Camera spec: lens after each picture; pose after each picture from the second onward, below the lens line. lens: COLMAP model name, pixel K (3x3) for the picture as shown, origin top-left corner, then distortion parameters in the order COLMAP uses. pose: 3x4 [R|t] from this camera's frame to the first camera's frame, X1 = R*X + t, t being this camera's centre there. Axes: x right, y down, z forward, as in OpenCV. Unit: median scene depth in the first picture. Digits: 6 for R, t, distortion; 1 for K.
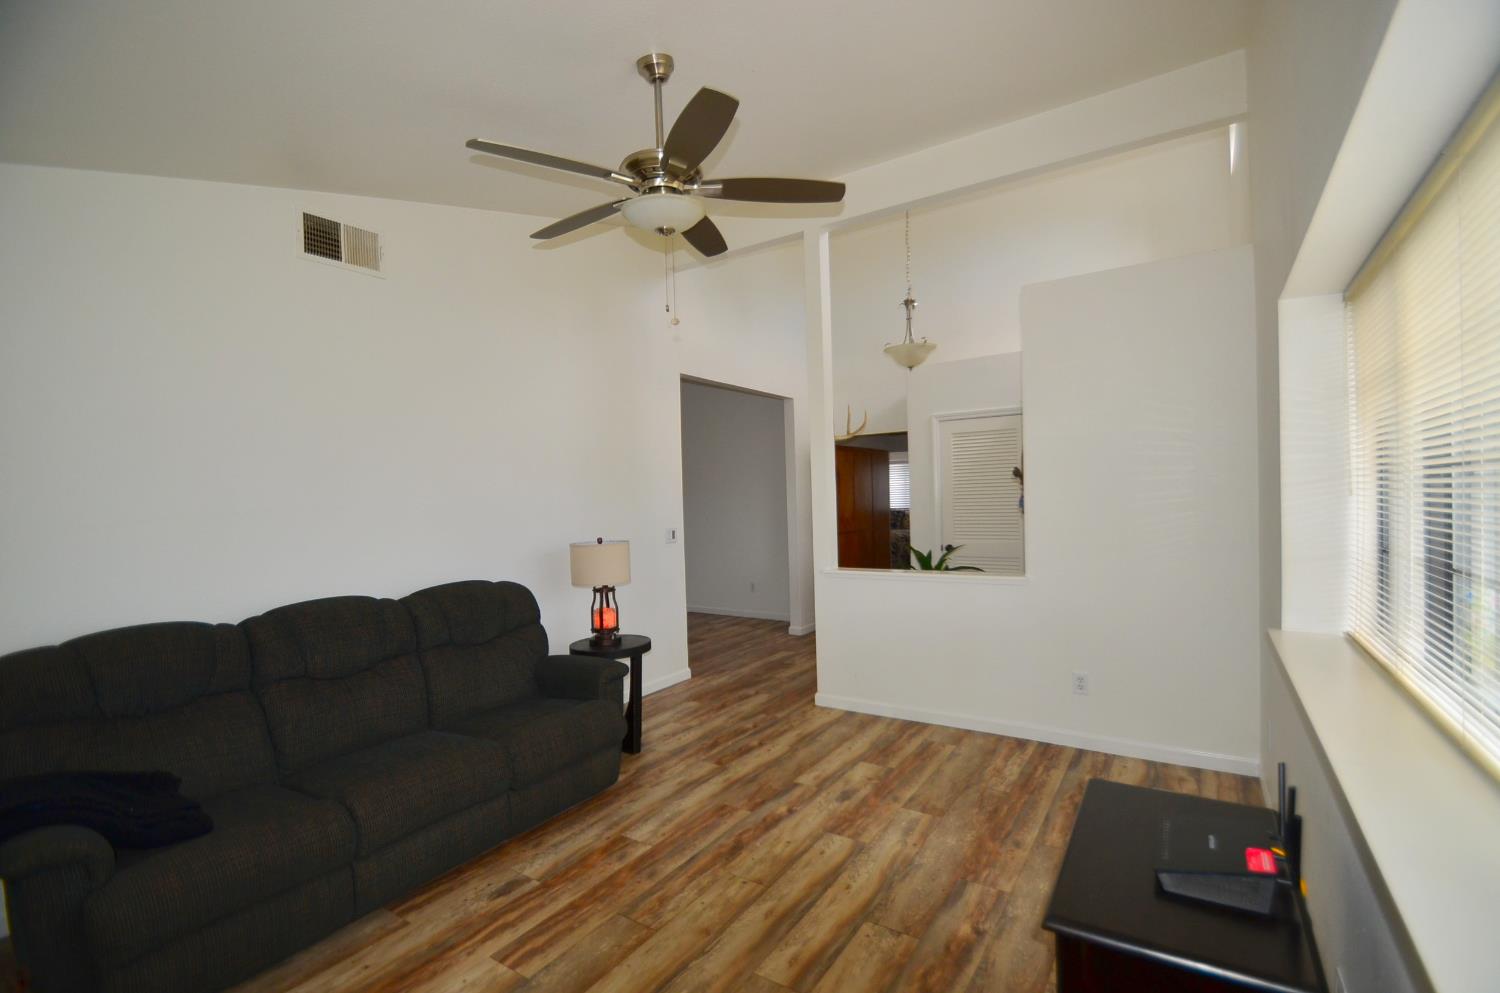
lens RADIAL K [[655.7, 0, 752.7], [0, 655.7, 510.3], [0, 0, 1]] dist [0.001223, -0.014723]
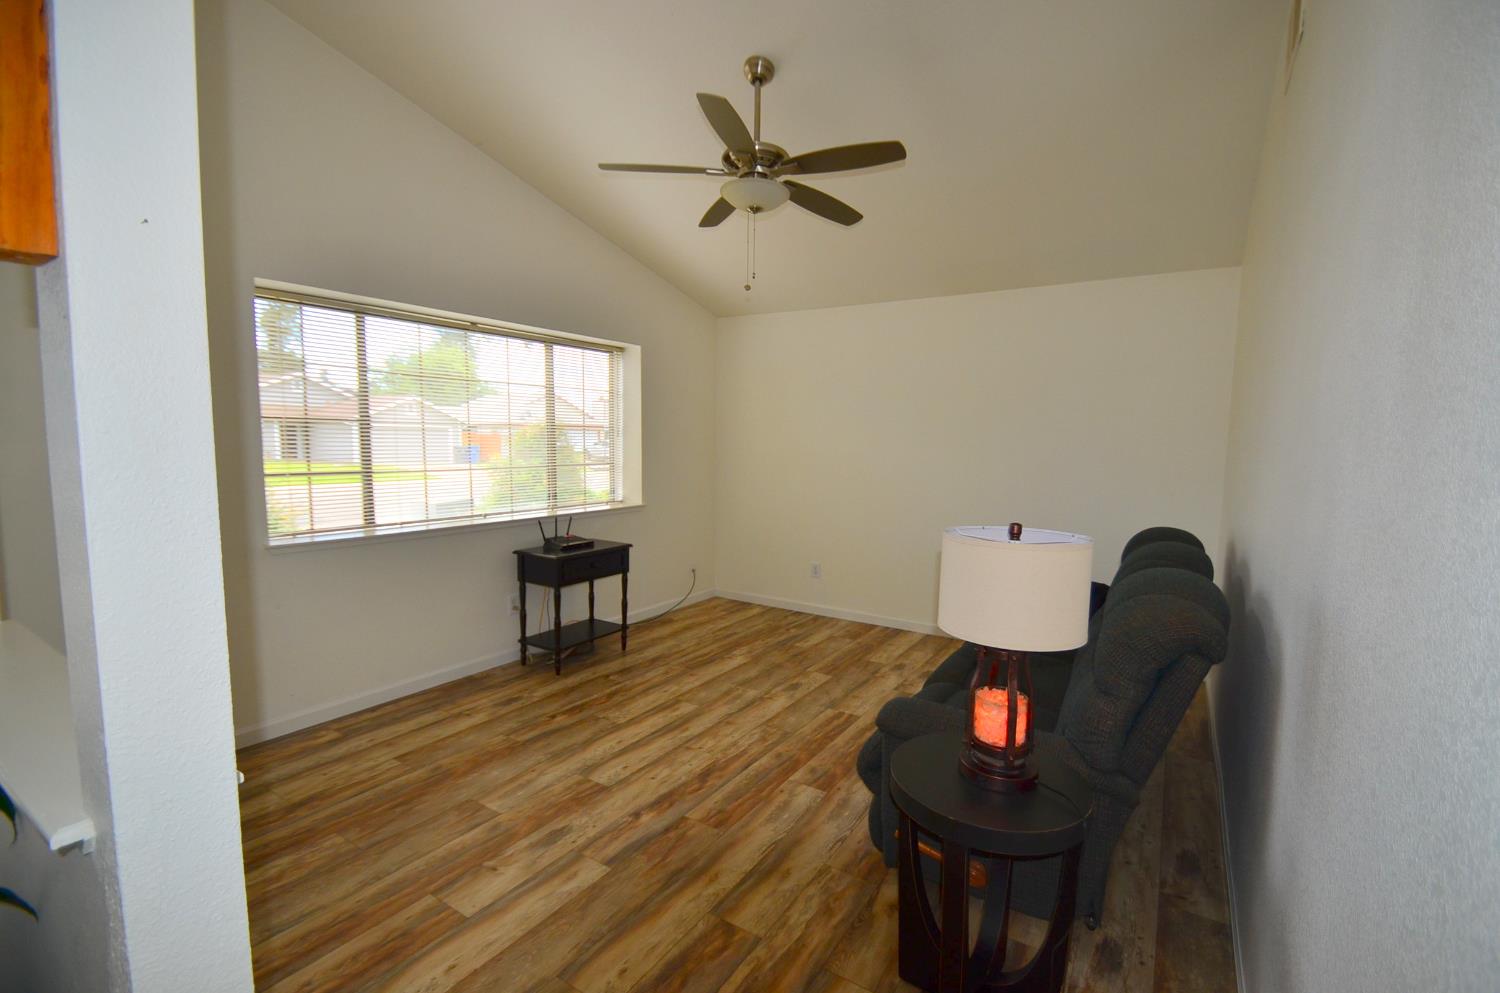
lens RADIAL K [[658.6, 0, 768.4], [0, 658.6, 506.1], [0, 0, 1]] dist [0.010183, -0.013930]
pose [[-0.999236, 0.014925, -0.036112, -0.089464], [0.010483, 0.992695, 0.120194, -0.027186], [0.037642, 0.119723, -0.992093, 1.906910]]
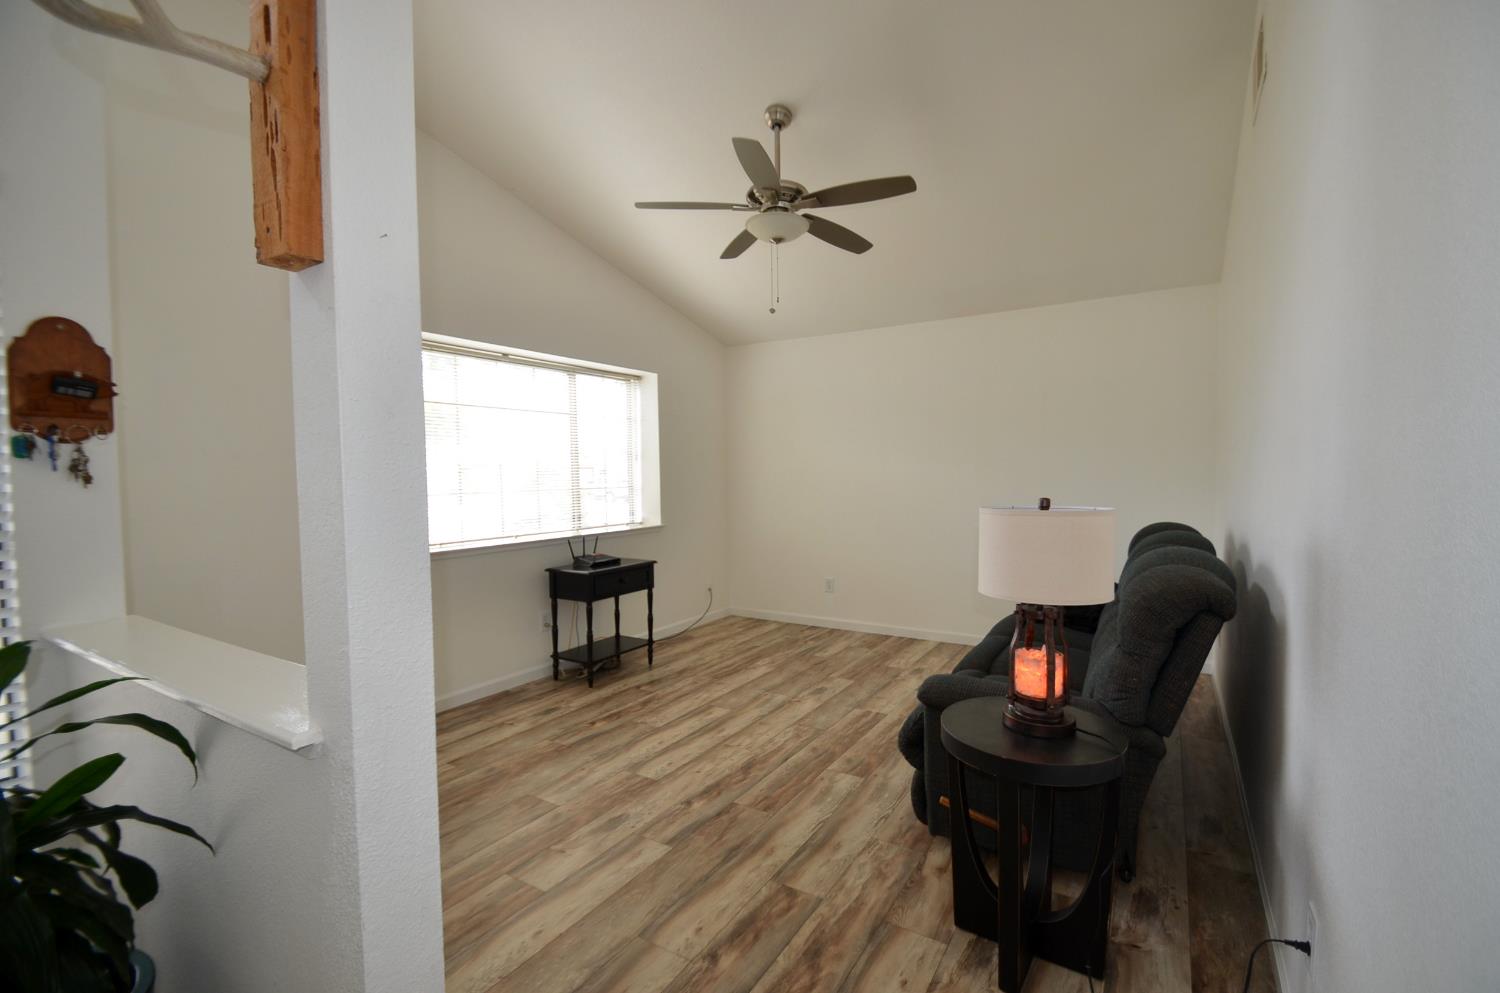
lens RADIAL K [[658.6, 0, 768.4], [0, 658.6, 506.1], [0, 0, 1]] dist [0.010183, -0.013930]
pose [[-0.997891, 0.042047, -0.049455, -0.023015], [0.038585, 0.996871, 0.068989, 0.010561], [0.052202, 0.066935, -0.996391, 1.979386]]
